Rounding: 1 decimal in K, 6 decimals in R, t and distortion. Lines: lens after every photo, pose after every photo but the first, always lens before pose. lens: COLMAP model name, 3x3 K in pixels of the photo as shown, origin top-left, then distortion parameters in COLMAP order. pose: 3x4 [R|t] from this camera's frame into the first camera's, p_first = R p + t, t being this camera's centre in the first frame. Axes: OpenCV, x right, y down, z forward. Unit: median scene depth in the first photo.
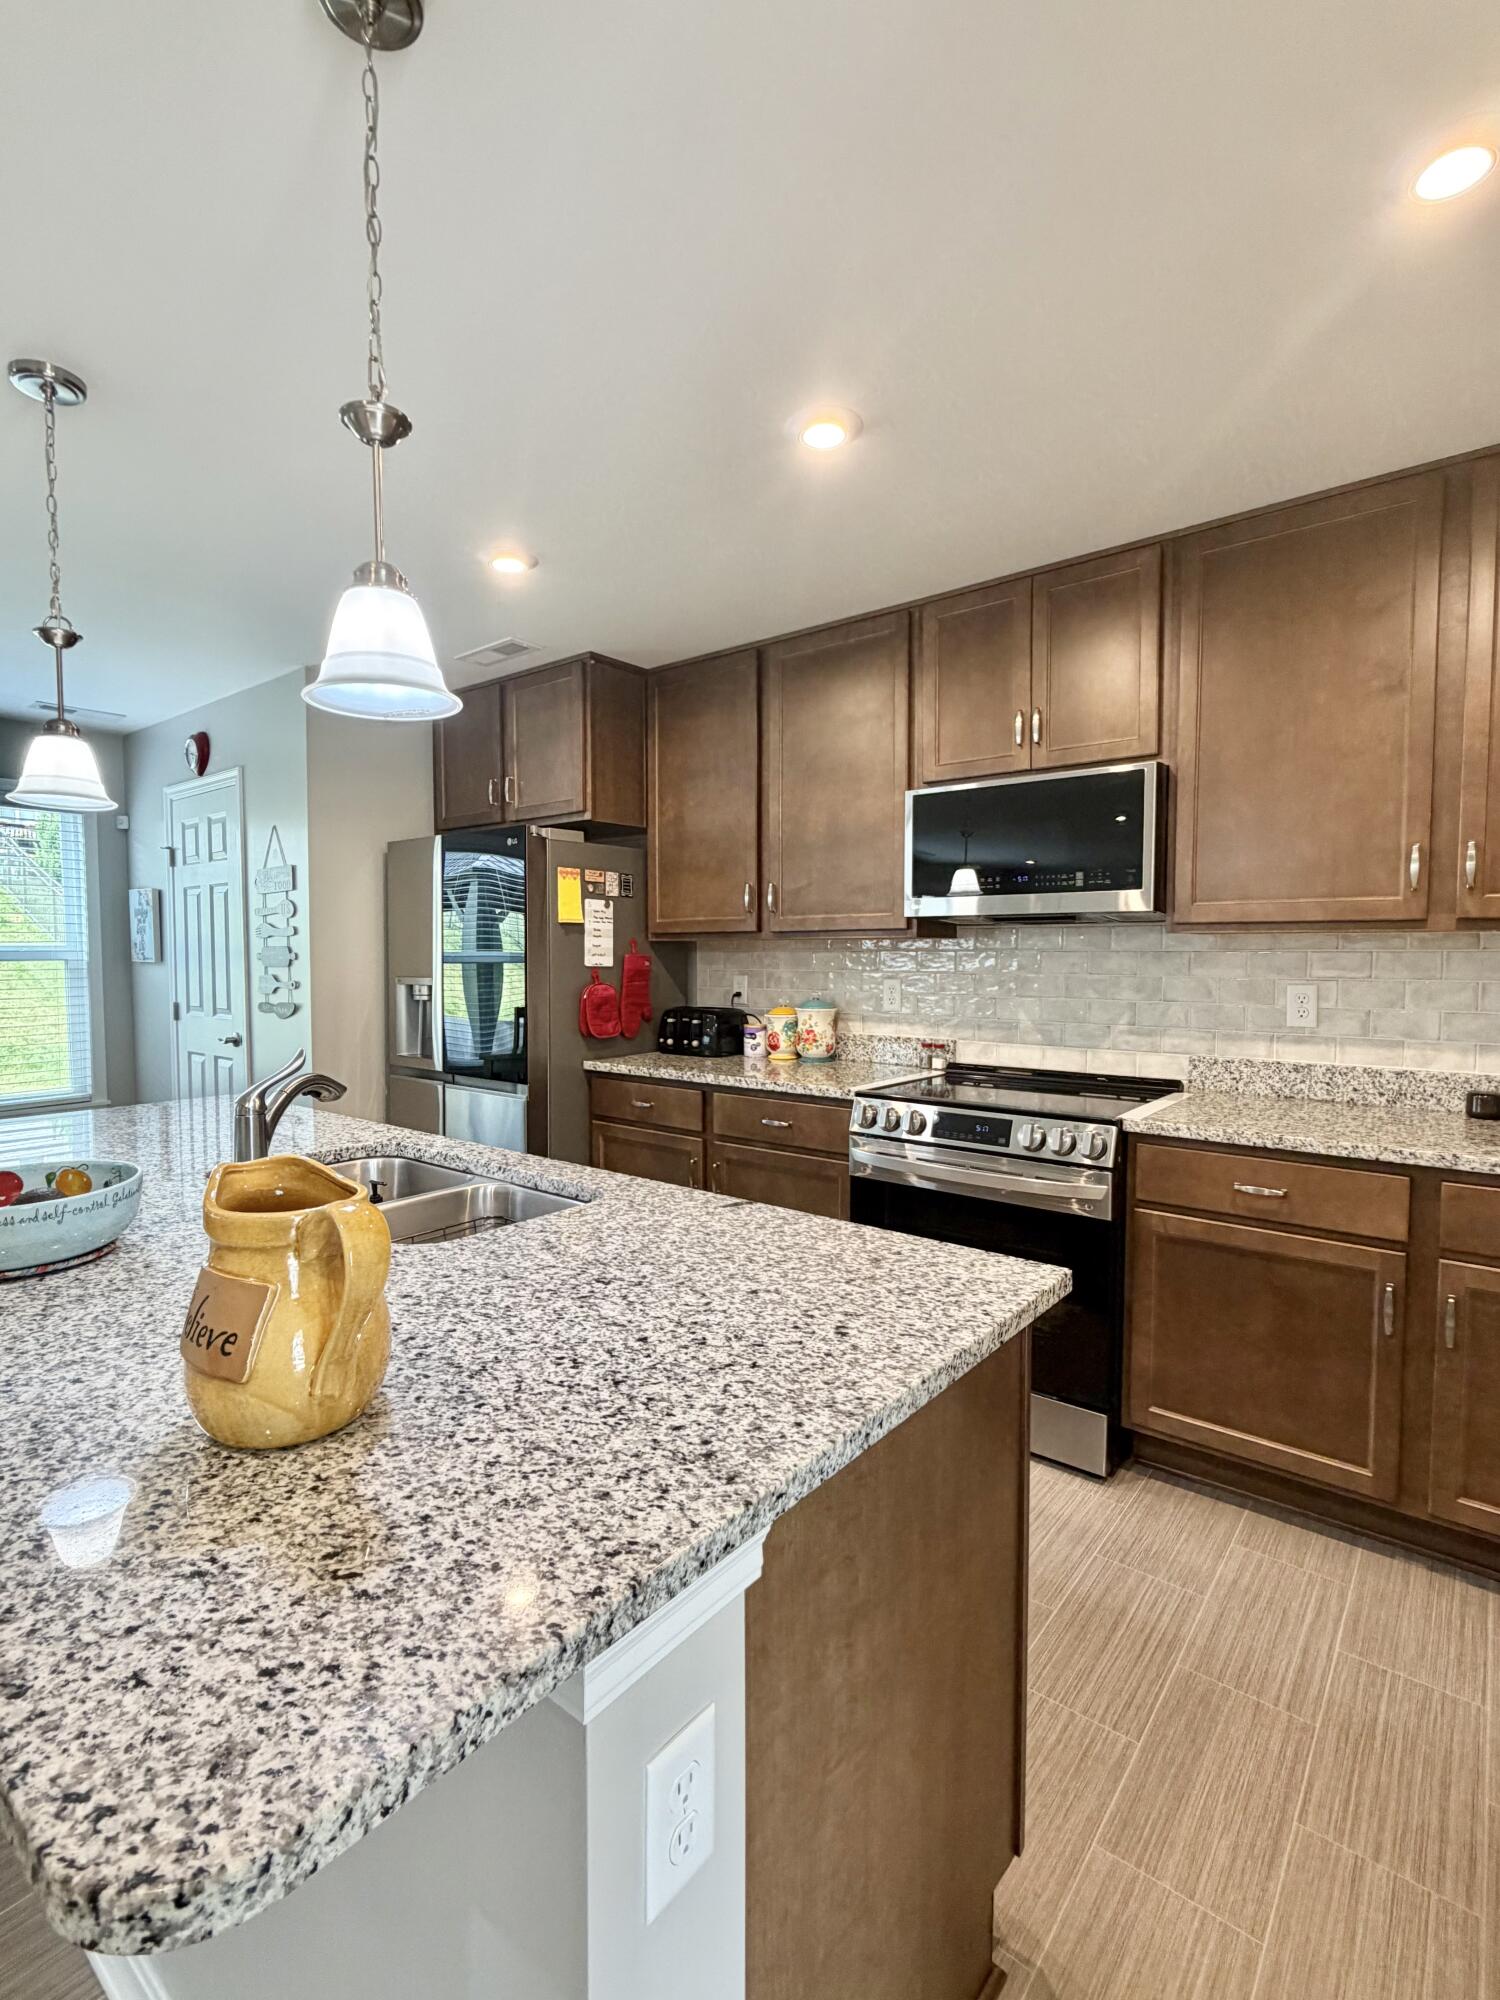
lens RADIAL K [[942.8, 0, 747.4], [0, 942.8, 1000.8], [0, 0, 1]] dist [-0.000039, 0.000096]
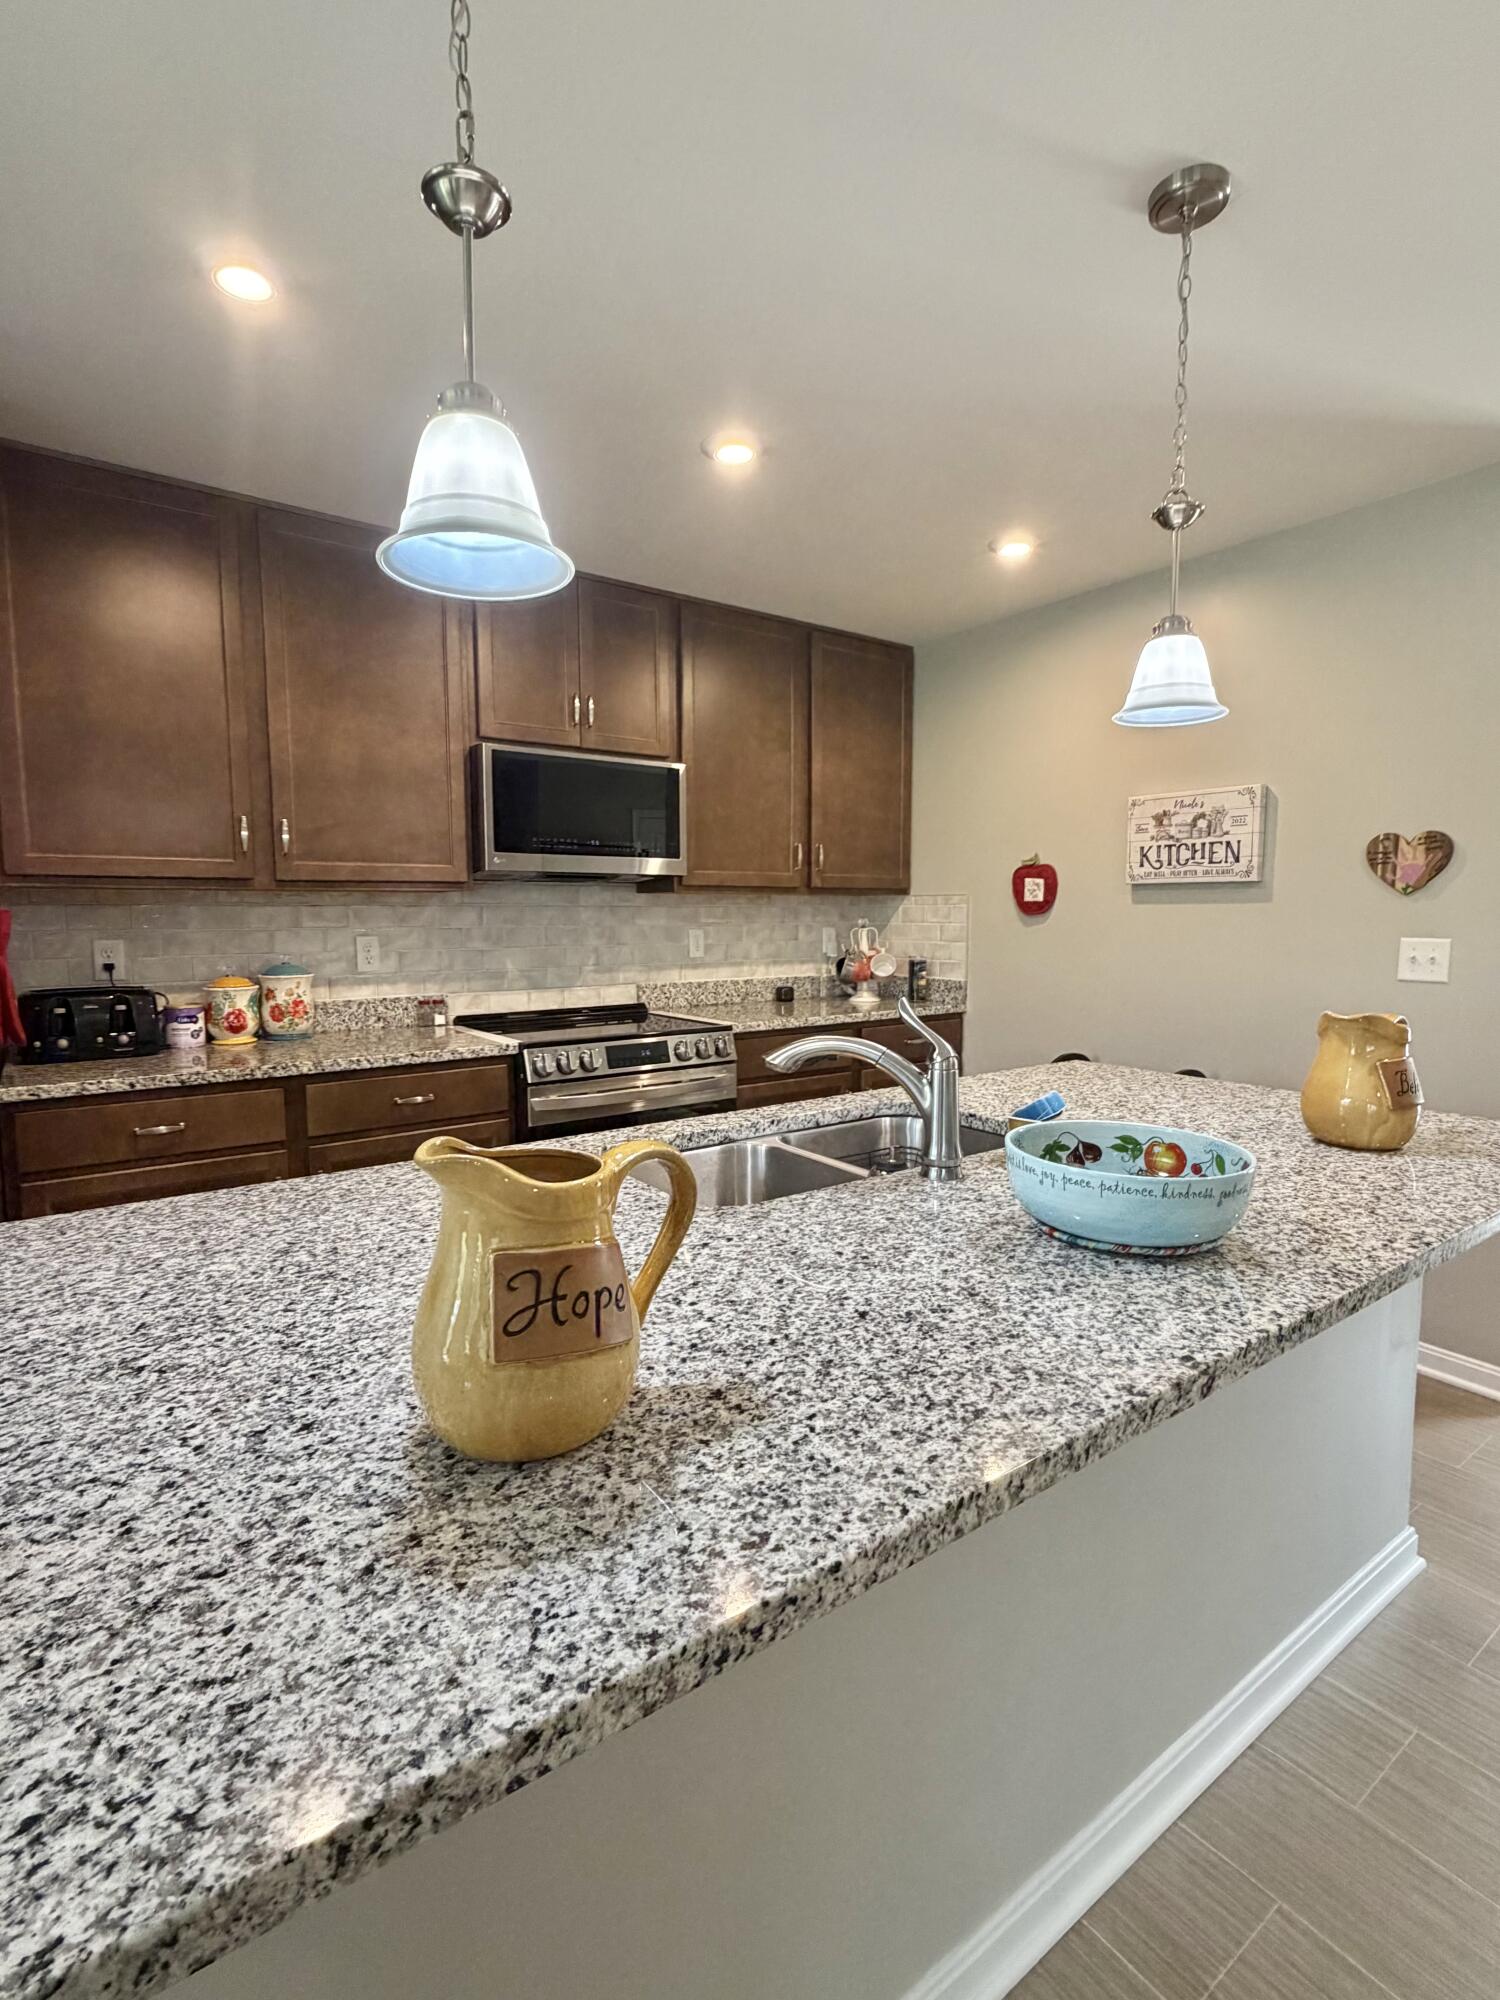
lens RADIAL K [[942.8, 0, 746.9], [0, 942.8, 995.1], [0, 0, 1]] dist [-0.000039, 0.000096]
pose [[0.269849, -0.084473, 0.959190, -0.737173], [0.054045, 0.995903, 0.072502, -0.014750], [-0.961385, 0.032274, 0.273308, 0.469467]]
